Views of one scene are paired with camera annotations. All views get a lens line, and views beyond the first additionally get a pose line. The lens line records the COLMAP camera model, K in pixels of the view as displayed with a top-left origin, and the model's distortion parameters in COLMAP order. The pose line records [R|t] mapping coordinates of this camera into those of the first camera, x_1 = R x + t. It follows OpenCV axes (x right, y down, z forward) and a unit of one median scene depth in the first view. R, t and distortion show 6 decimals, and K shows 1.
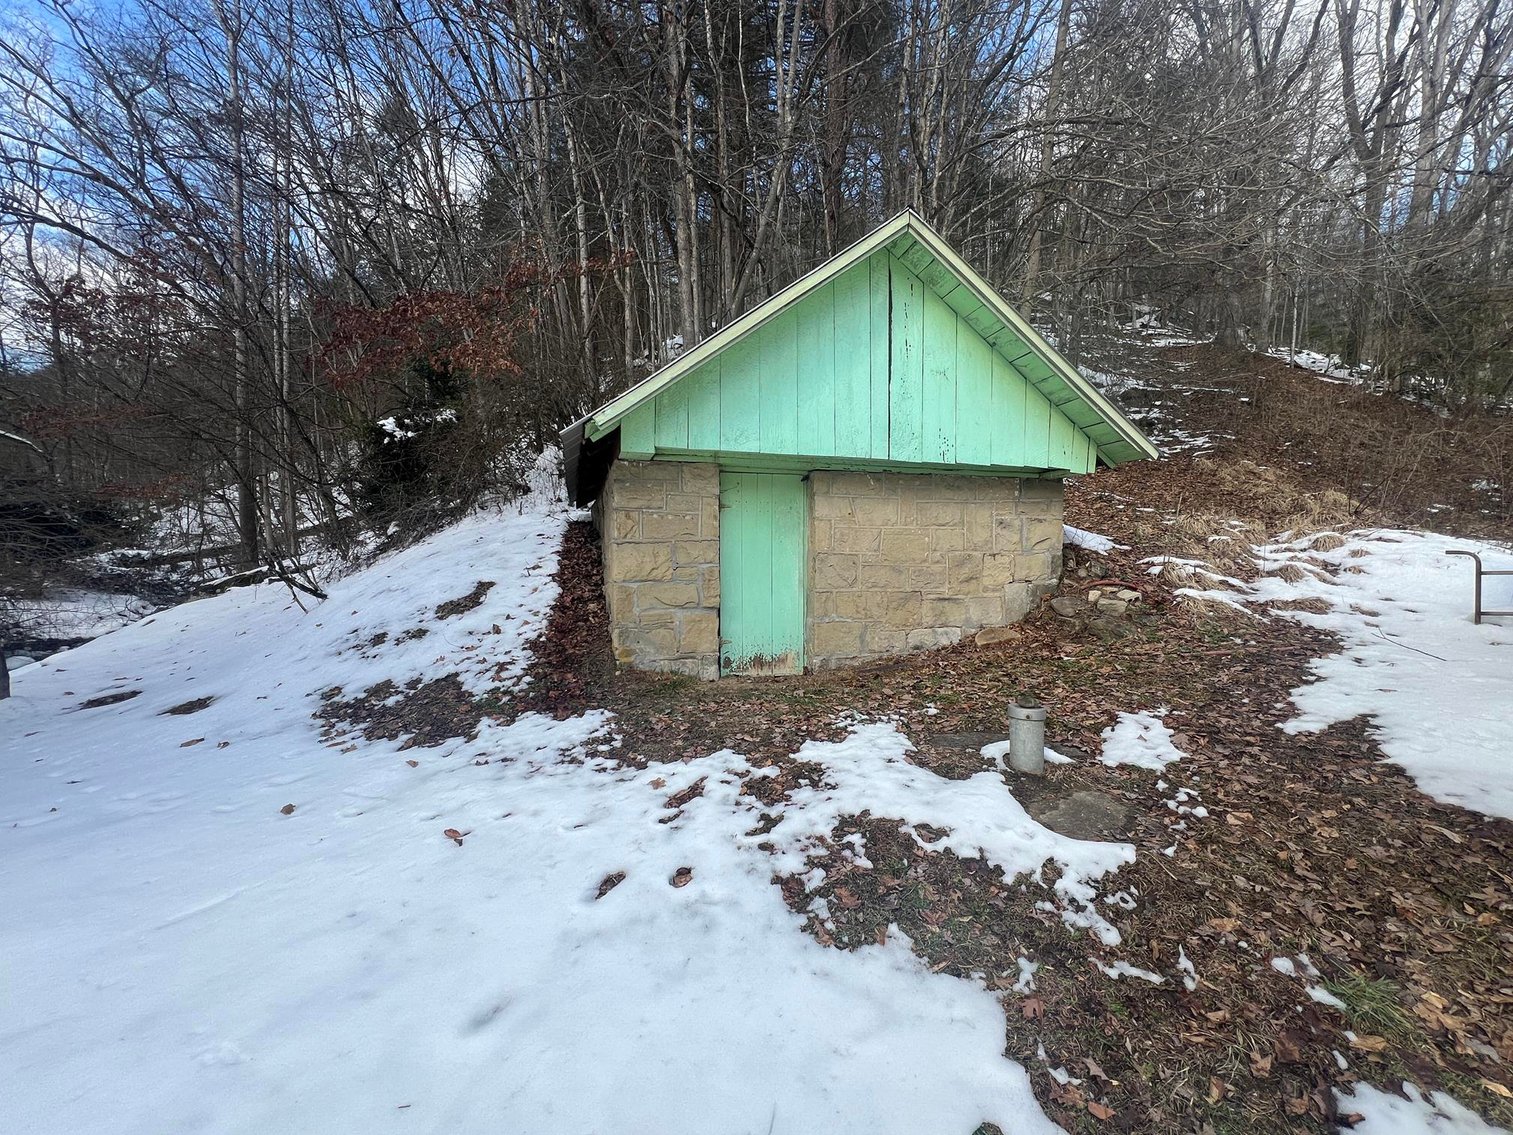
lens RADIAL K [[623.2, 0, 759.0], [0, 623.2, 563.9], [0, 0, 1]] dist [-0.003972, 0.000363]
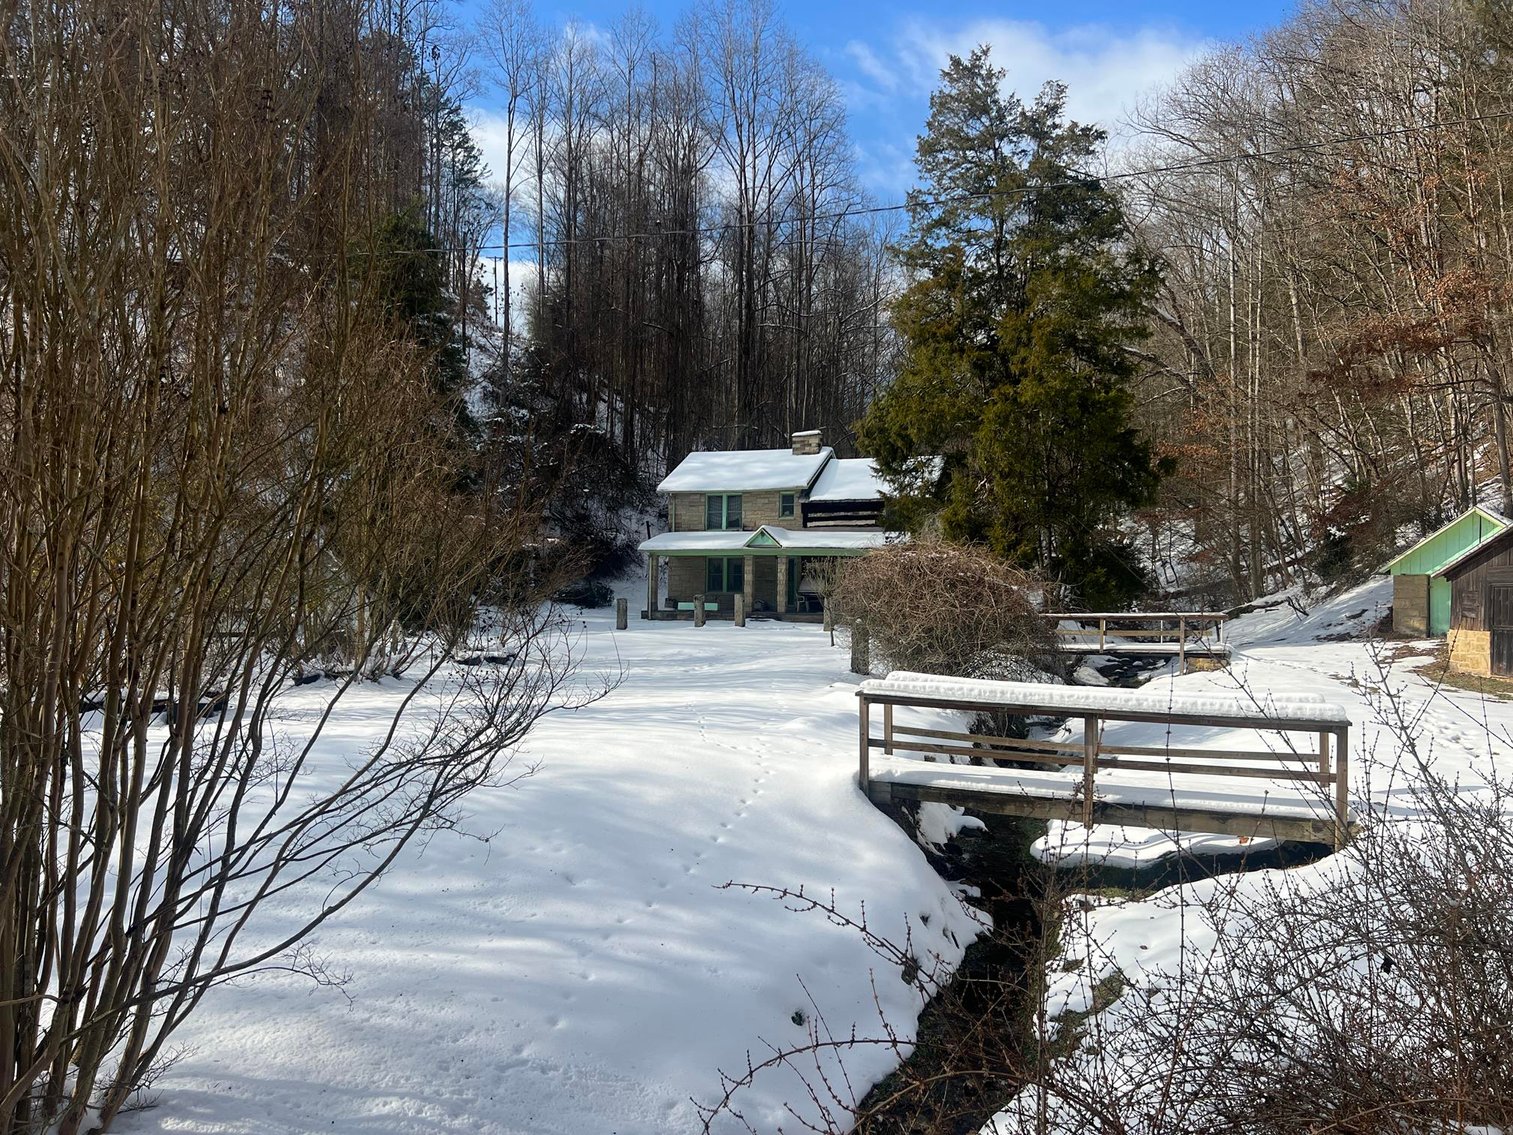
lens RADIAL K [[1129.6, 0, 734.3], [0, 1129.6, 588.3], [0, 0, 1]] dist [0.058617, -0.065823]
pose [[0.526287, 0.004711, -0.850294, 2.692596], [-0.012327, 0.999922, -0.002089, -0.023039], [0.850218, 0.011581, 0.526304, -4.559679]]
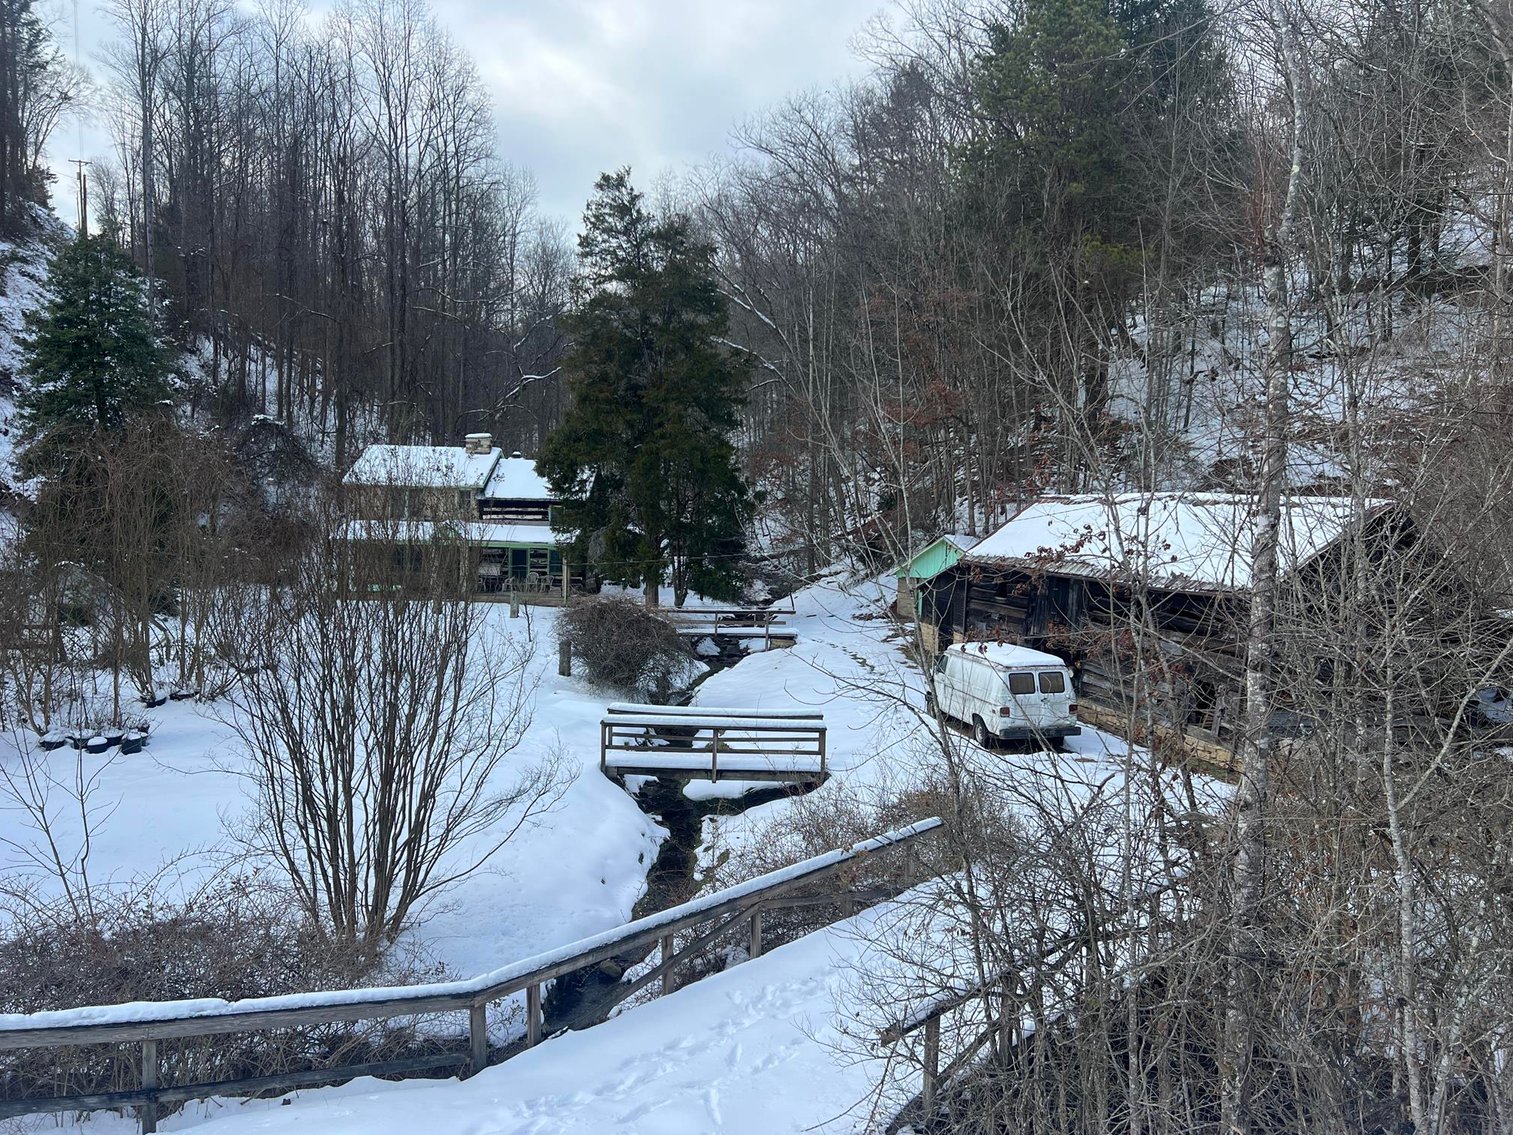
lens RADIAL K [[1129.6, 0, 770.0], [0, 1129.6, 599.2], [0, 0, 1]] dist [0.058617, -0.065823]
pose [[0.795067, 0.065423, -0.602983, 3.867372], [-0.020831, 0.996524, 0.080655, -0.590750], [0.606164, -0.051565, 0.793666, -6.015273]]
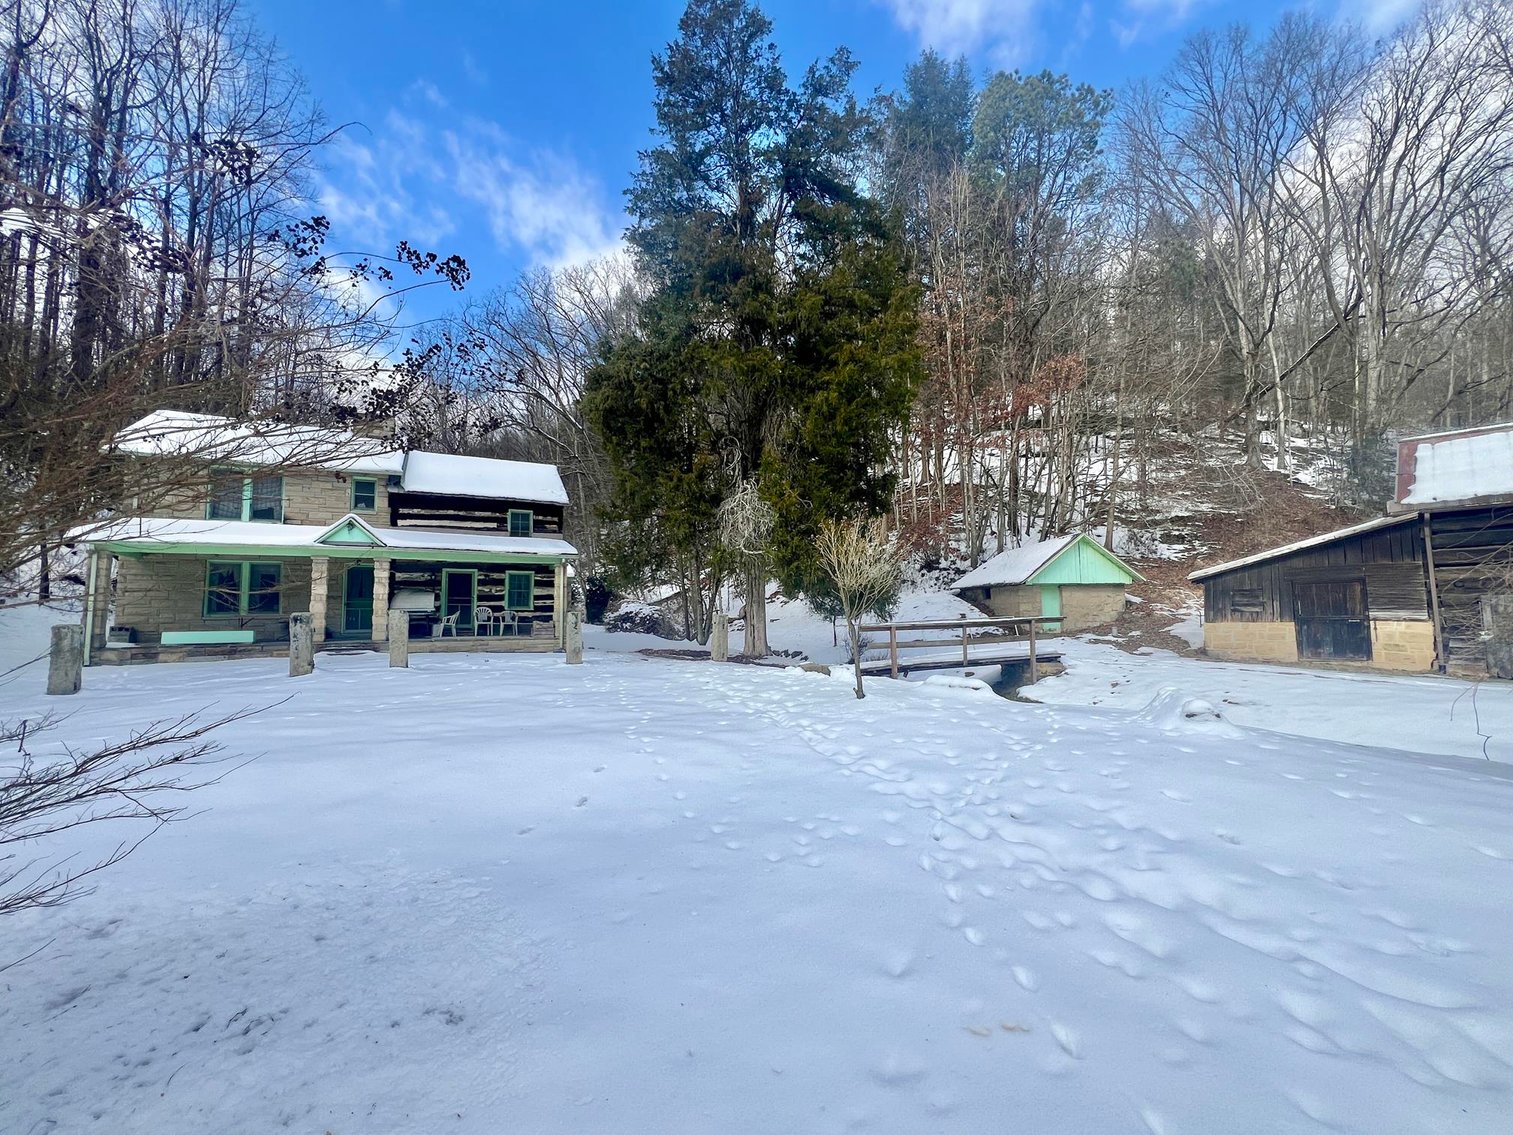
lens RADIAL K [[623.2, 0, 756.2], [0, 623.2, 566.6], [0, 0, 1]] dist [-0.003972, 0.000363]
pose [[0.989847, -0.026150, -0.139714, -1.190882], [0.014709, 0.996499, -0.082300, 0.038853], [0.141377, 0.079409, 0.986766, -3.034361]]
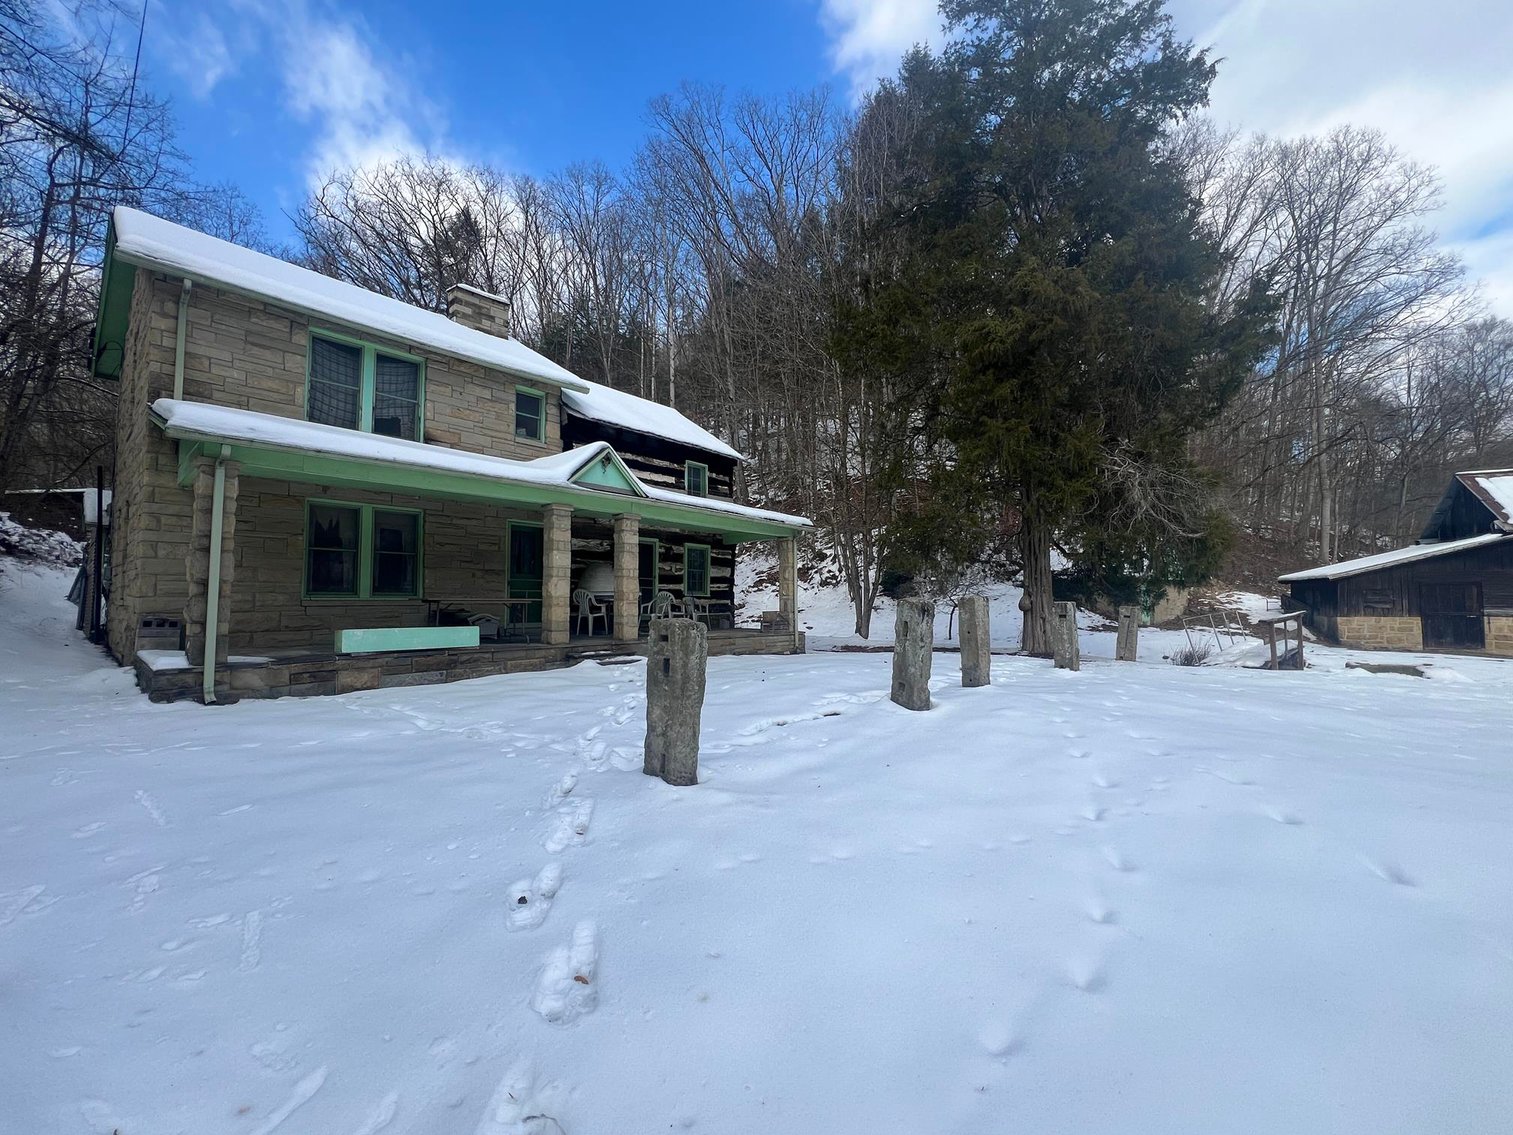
lens RADIAL K [[623.2, 0, 761.4], [0, 623.2, 564.4], [0, 0, 1]] dist [-0.003972, 0.000363]
pose [[0.971322, 0.011224, 0.237504, -3.275918], [0.004581, 0.997816, -0.065890, 0.015392], [-0.237725, 0.065089, 0.969149, -2.386723]]
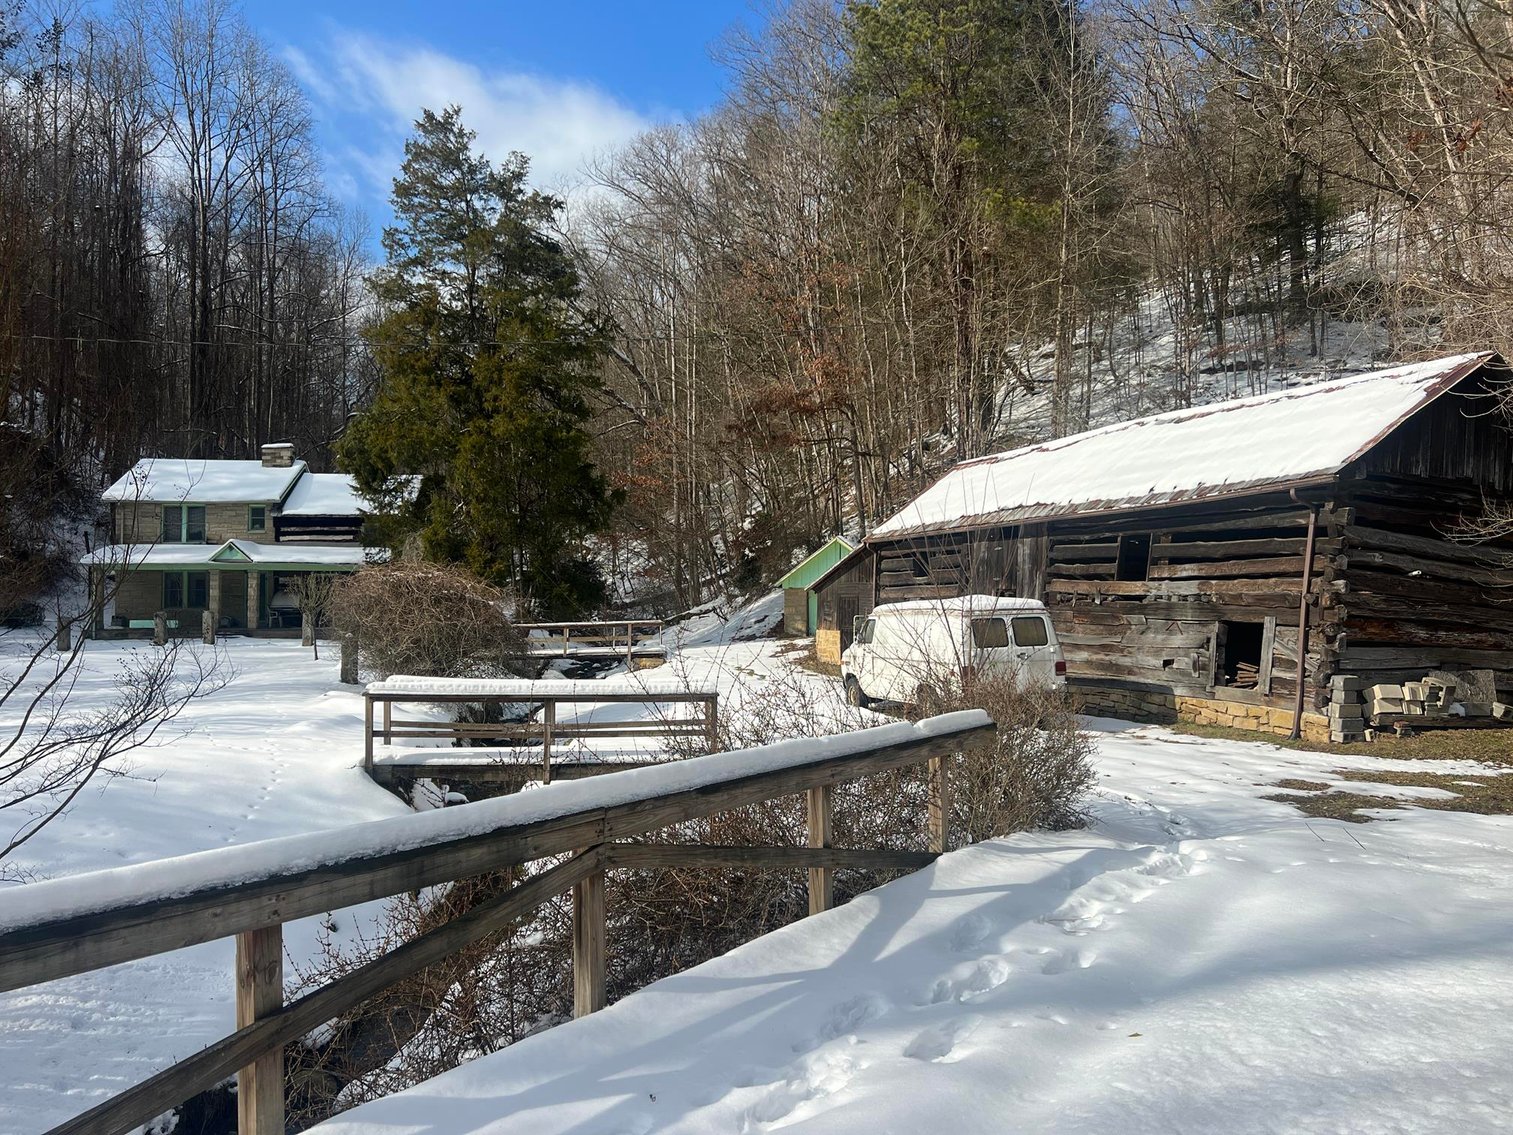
lens RADIAL K [[1129.6, 0, 759.4], [0, 1129.6, 581.9], [0, 0, 1]] dist [0.058617, -0.065823]
pose [[0.857655, -0.009817, -0.514133, 3.110642], [-0.000530, 0.999800, -0.019975, -0.037205], [0.514226, 0.017404, 0.857478, -4.994138]]
